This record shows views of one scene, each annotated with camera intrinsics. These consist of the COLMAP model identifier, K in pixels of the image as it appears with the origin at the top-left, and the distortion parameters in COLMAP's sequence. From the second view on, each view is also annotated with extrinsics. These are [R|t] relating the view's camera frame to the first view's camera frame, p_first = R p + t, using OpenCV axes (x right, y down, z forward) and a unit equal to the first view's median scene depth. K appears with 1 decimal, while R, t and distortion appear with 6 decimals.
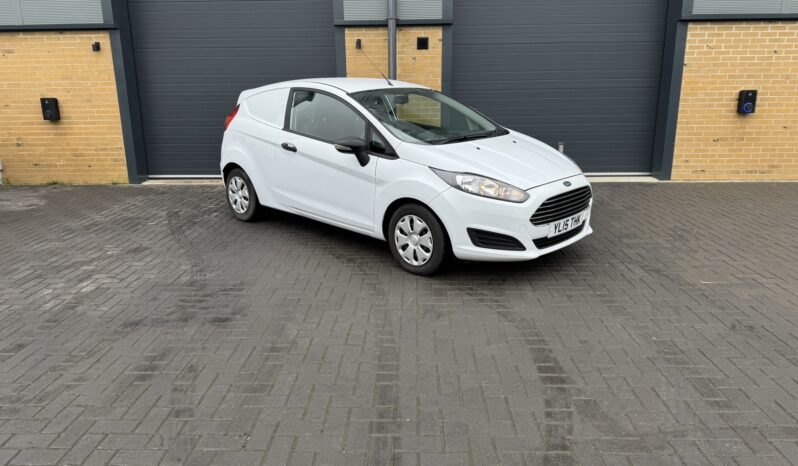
lens RADIAL K [[565.2, 0, 413.3], [0, 565.2, 234.0], [0, 0, 1]] dist [0.094408, -0.138982]
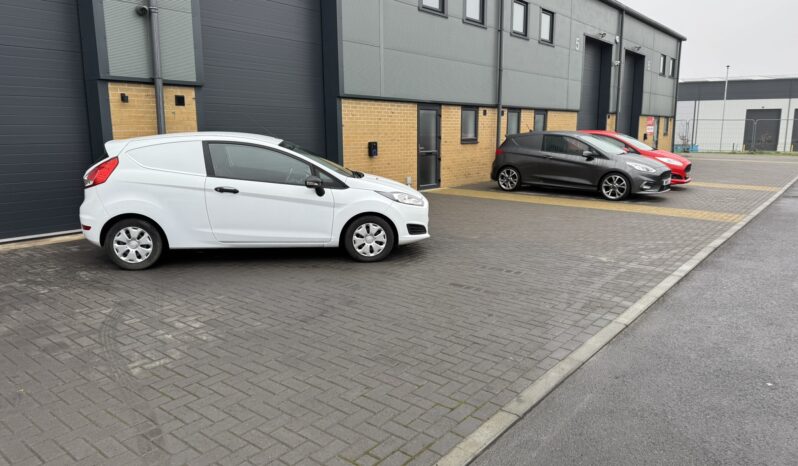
lens RADIAL K [[565.2, 0, 413.3], [0, 565.2, 234.0], [0, 0, 1]] dist [0.094408, -0.138982]
pose [[0.574960, -0.136625, 0.806693, -1.024186], [0.201541, 0.979228, 0.022200, -0.012349], [-0.792970, 0.149818, 0.590553, 0.005877]]
